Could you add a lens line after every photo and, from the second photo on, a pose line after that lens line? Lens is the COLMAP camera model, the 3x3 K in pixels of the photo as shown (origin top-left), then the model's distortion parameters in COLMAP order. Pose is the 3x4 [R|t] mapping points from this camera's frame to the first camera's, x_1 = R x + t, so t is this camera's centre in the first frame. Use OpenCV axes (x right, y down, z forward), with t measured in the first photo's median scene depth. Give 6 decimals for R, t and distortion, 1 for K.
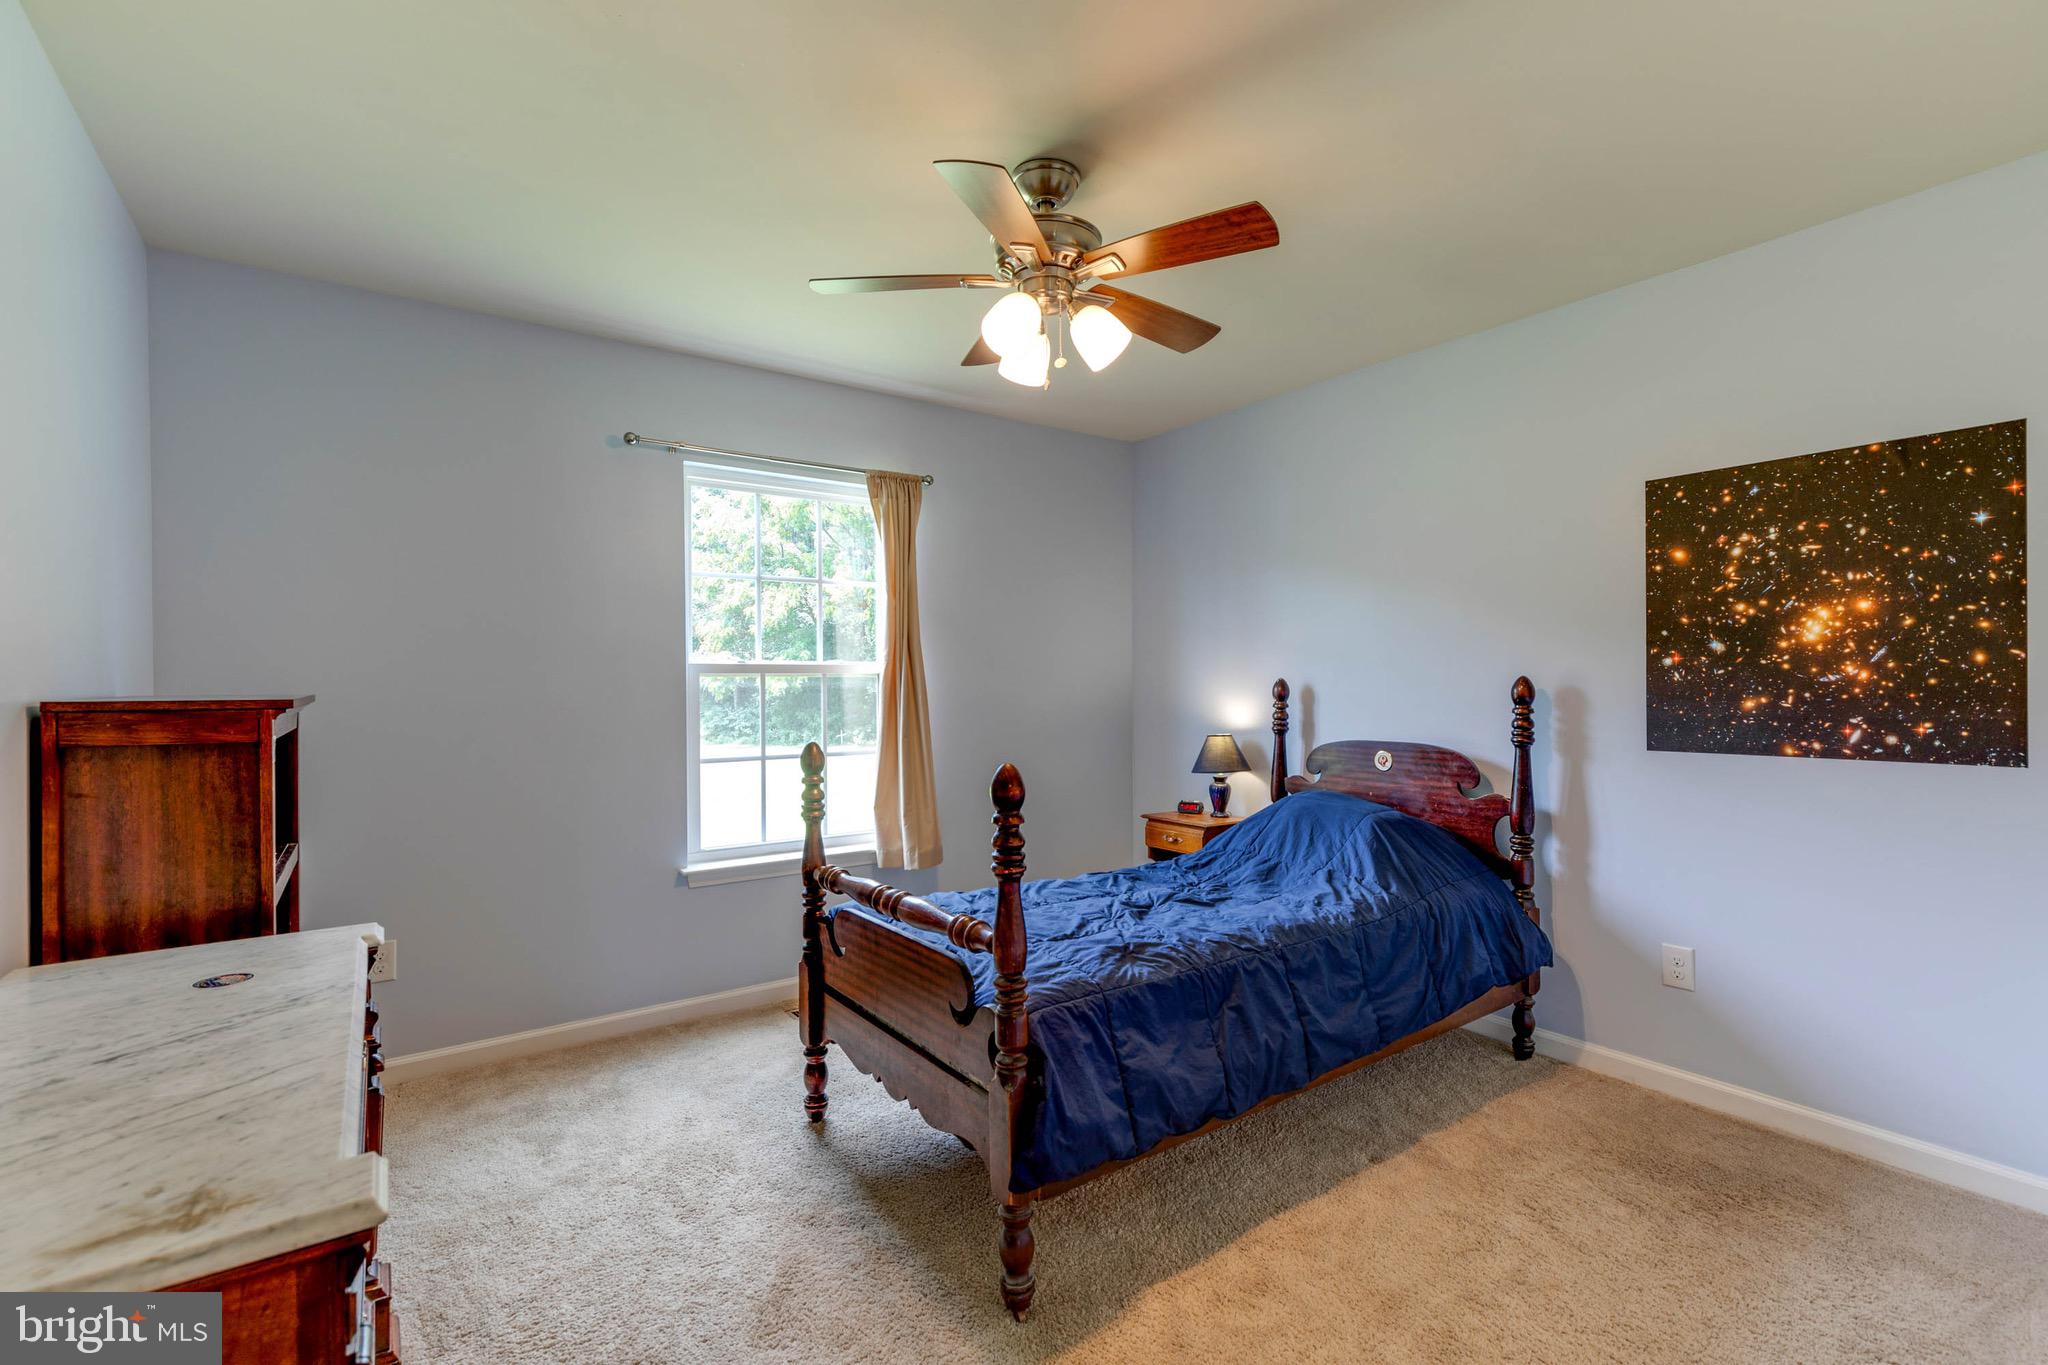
lens RADIAL K [[924.9, 0, 1034.7], [0, 924.9, 688.3], [0, 0, 1]] dist [0.016931, -0.000213]
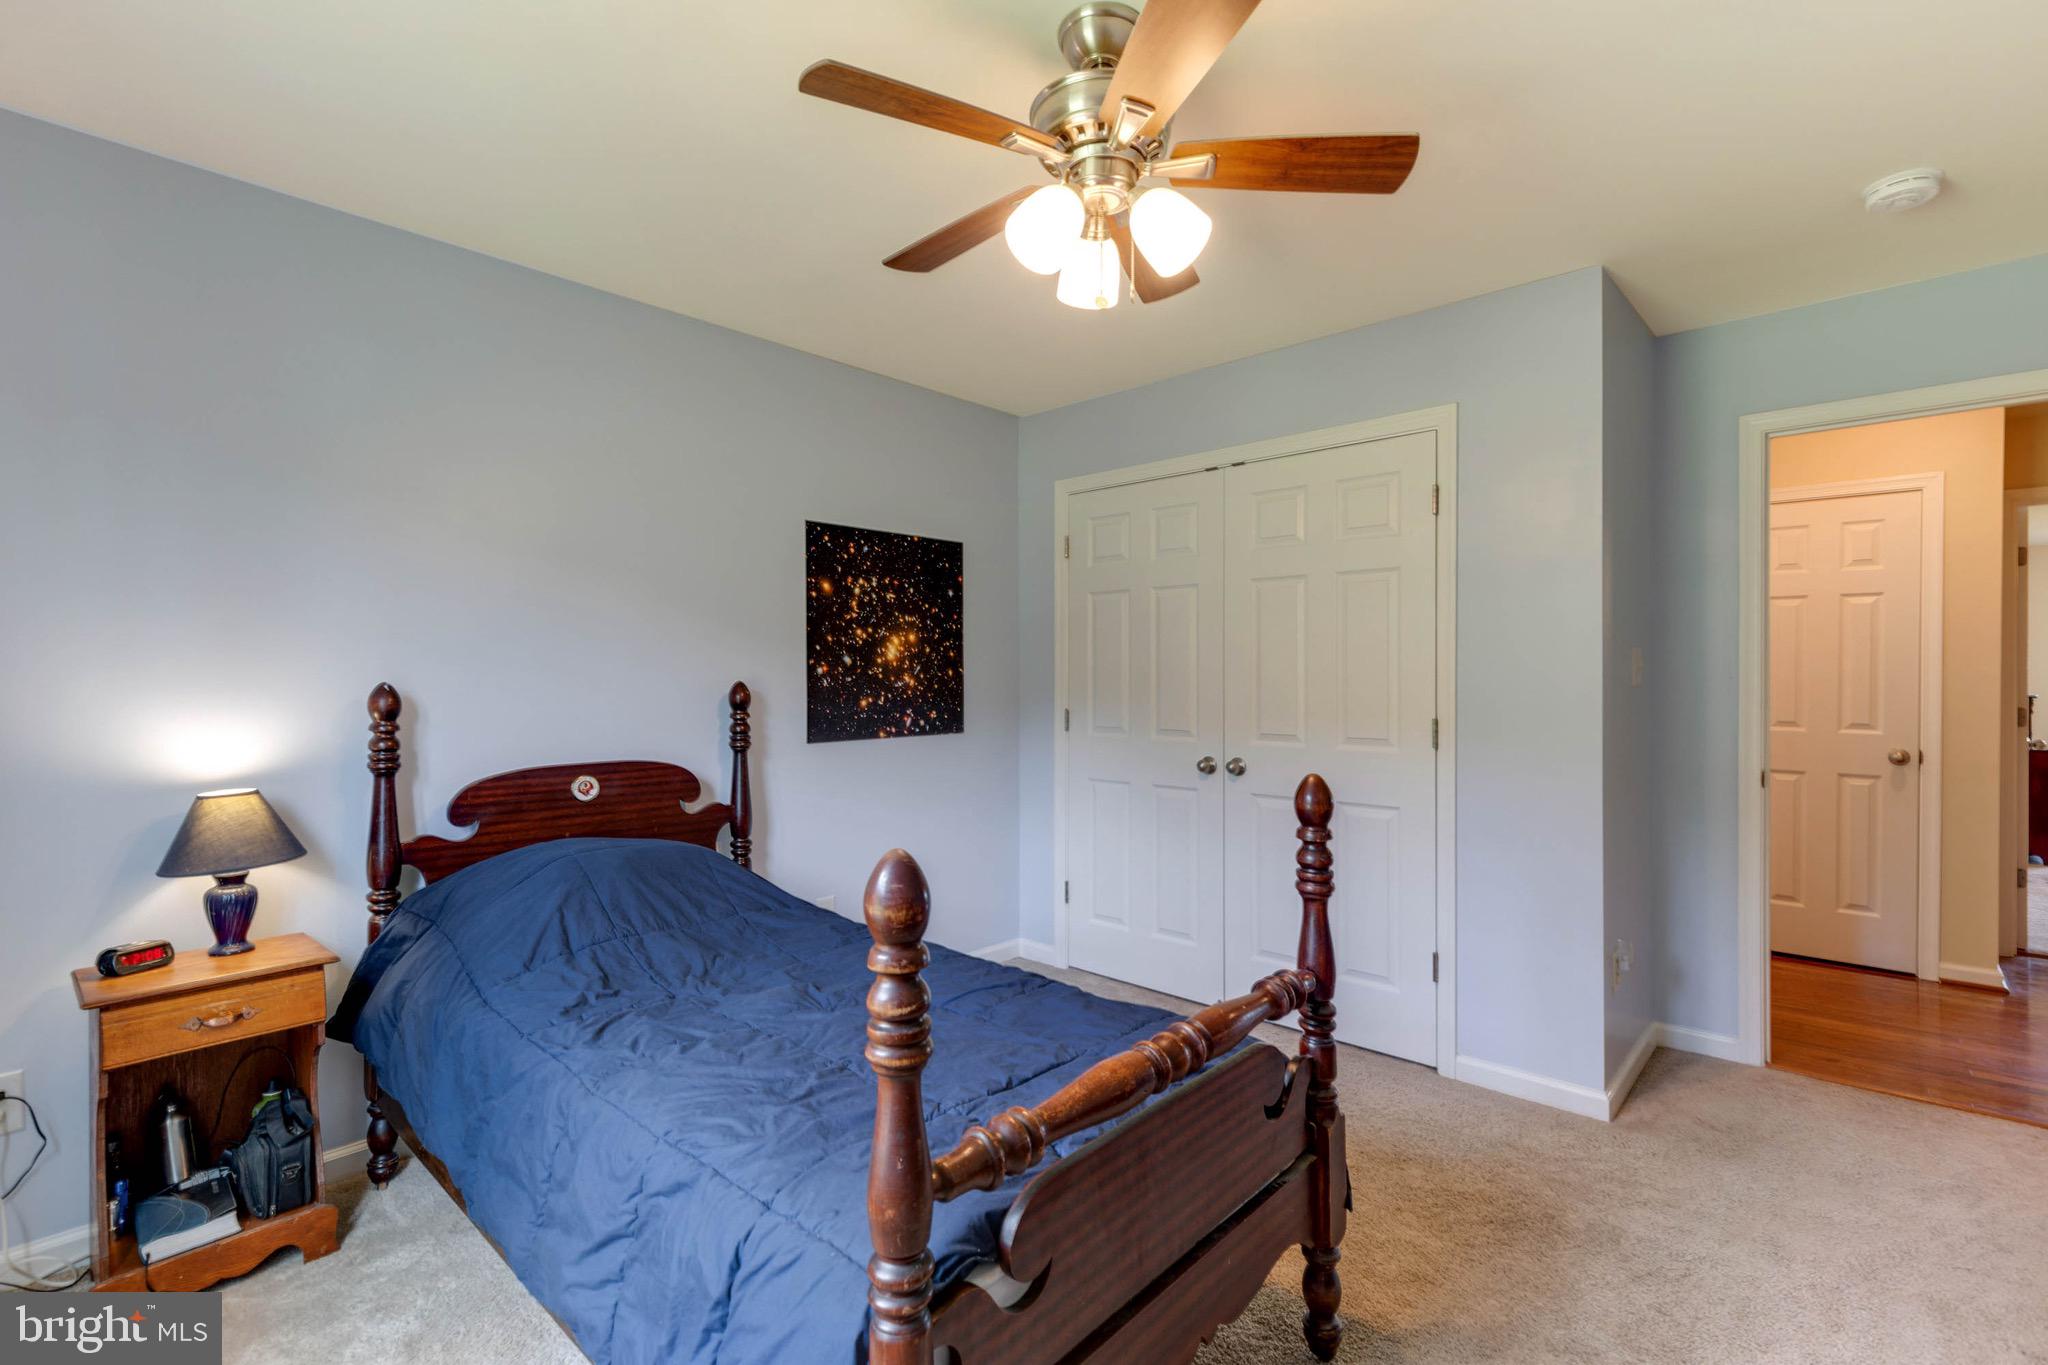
lens RADIAL K [[924.9, 0, 1034.7], [0, 924.9, 688.3], [0, 0, 1]] dist [0.016931, -0.000213]
pose [[-0.206513, 0.005877, 0.978426, -0.617717], [0.018301, 0.999830, -0.002143, 0.002835], [-0.978273, 0.017464, -0.206585, 1.031125]]
